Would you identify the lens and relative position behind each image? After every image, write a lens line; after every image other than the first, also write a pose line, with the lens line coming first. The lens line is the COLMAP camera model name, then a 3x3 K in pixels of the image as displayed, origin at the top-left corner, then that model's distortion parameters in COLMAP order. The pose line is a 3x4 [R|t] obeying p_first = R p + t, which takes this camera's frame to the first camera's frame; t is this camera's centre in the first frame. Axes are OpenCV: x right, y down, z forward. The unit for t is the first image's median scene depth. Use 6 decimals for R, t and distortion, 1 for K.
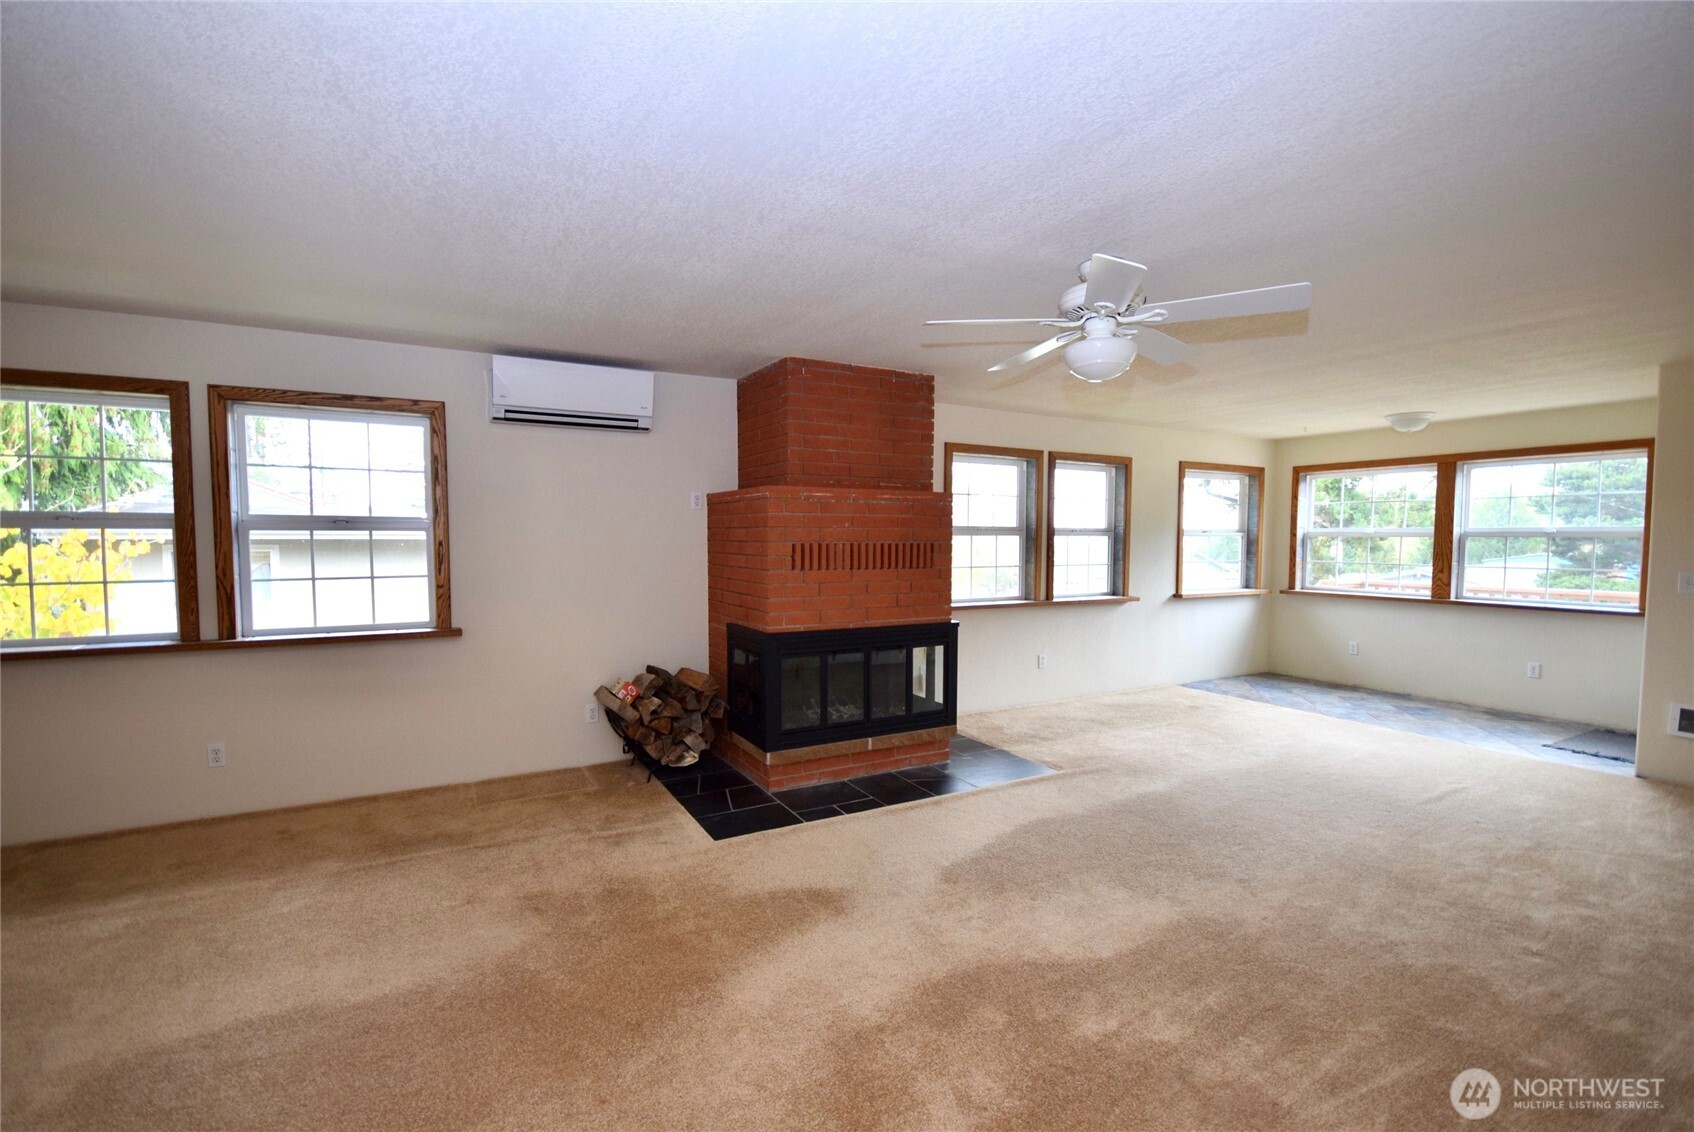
lens RADIAL K [[750.3, 0, 850.5], [0, 750.3, 579.9], [0, 0, 1]] dist [0.030483, -0.022131]
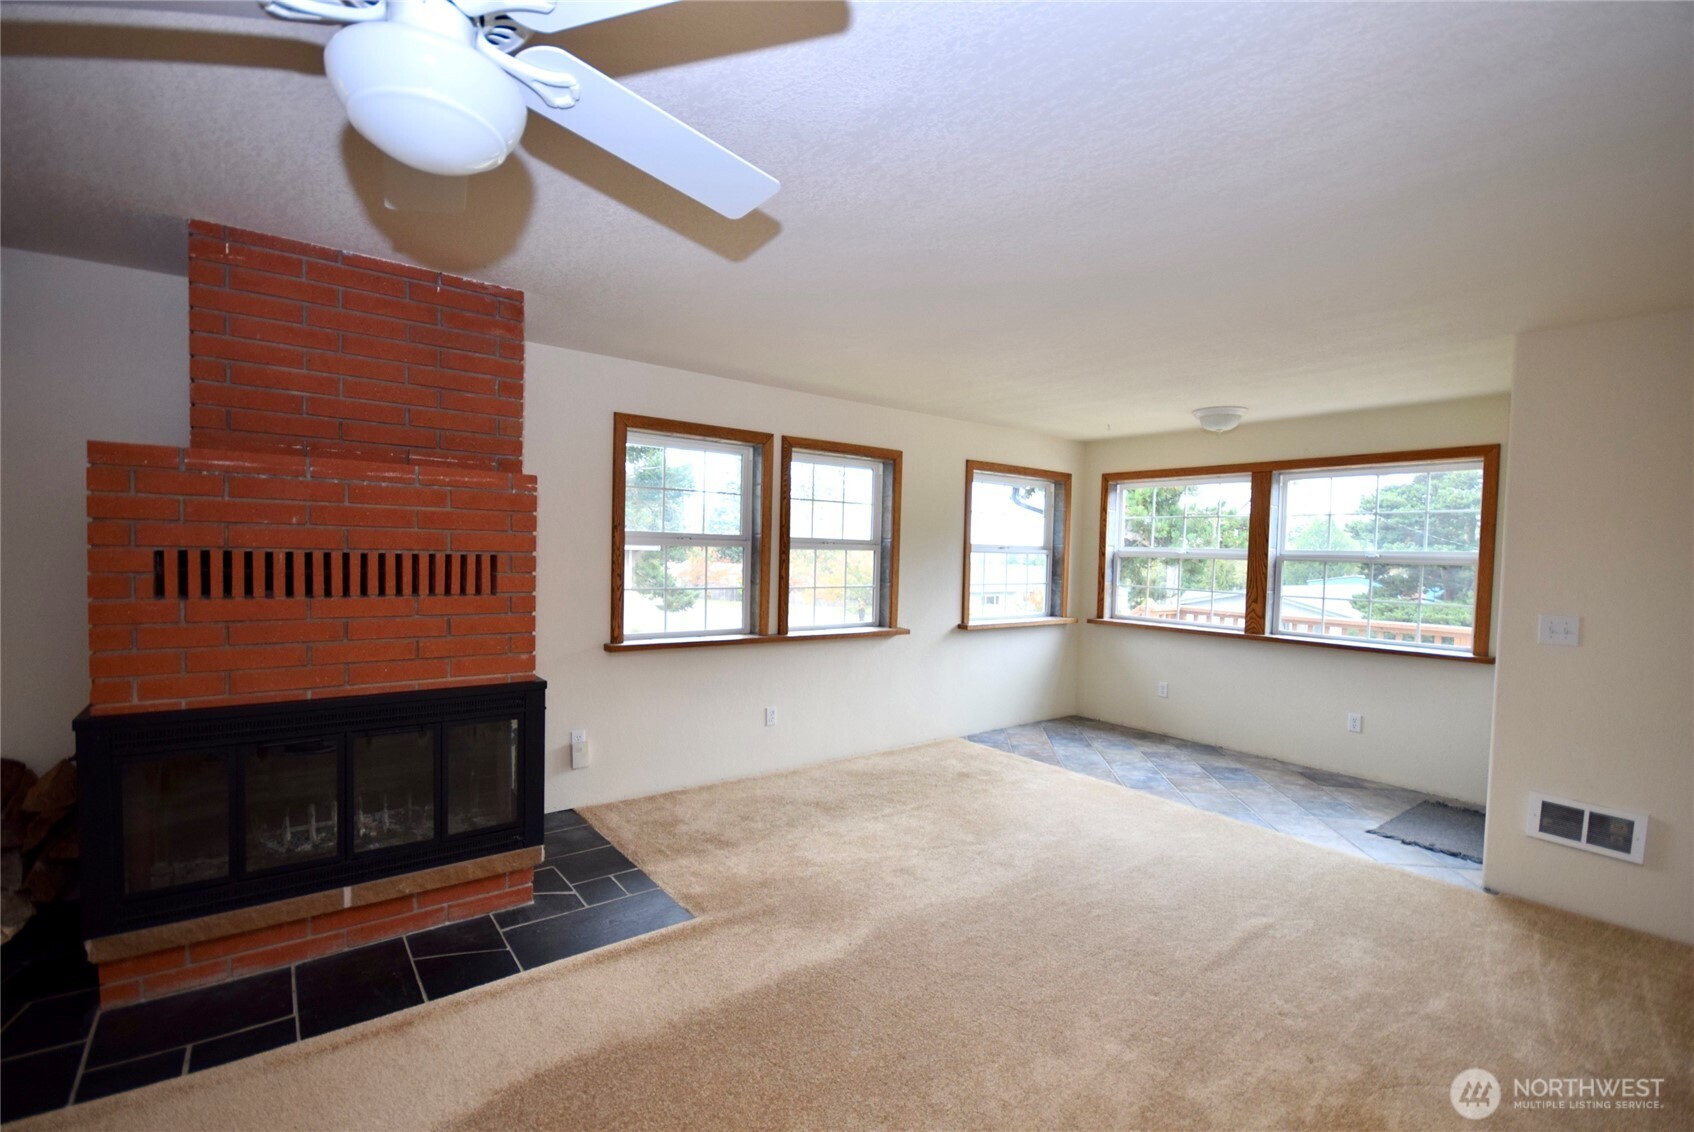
lens RADIAL K [[750.0, 0, 845.6], [0, 750.0, 578.0], [0, 0, 1]] dist [-0.002371, 0.000240]
pose [[0.989808, 0.015724, 0.141540, 0.216311], [-0.013234, 0.999741, -0.018514, -0.015820], [-0.141795, 0.016452, 0.989759, 0.247480]]
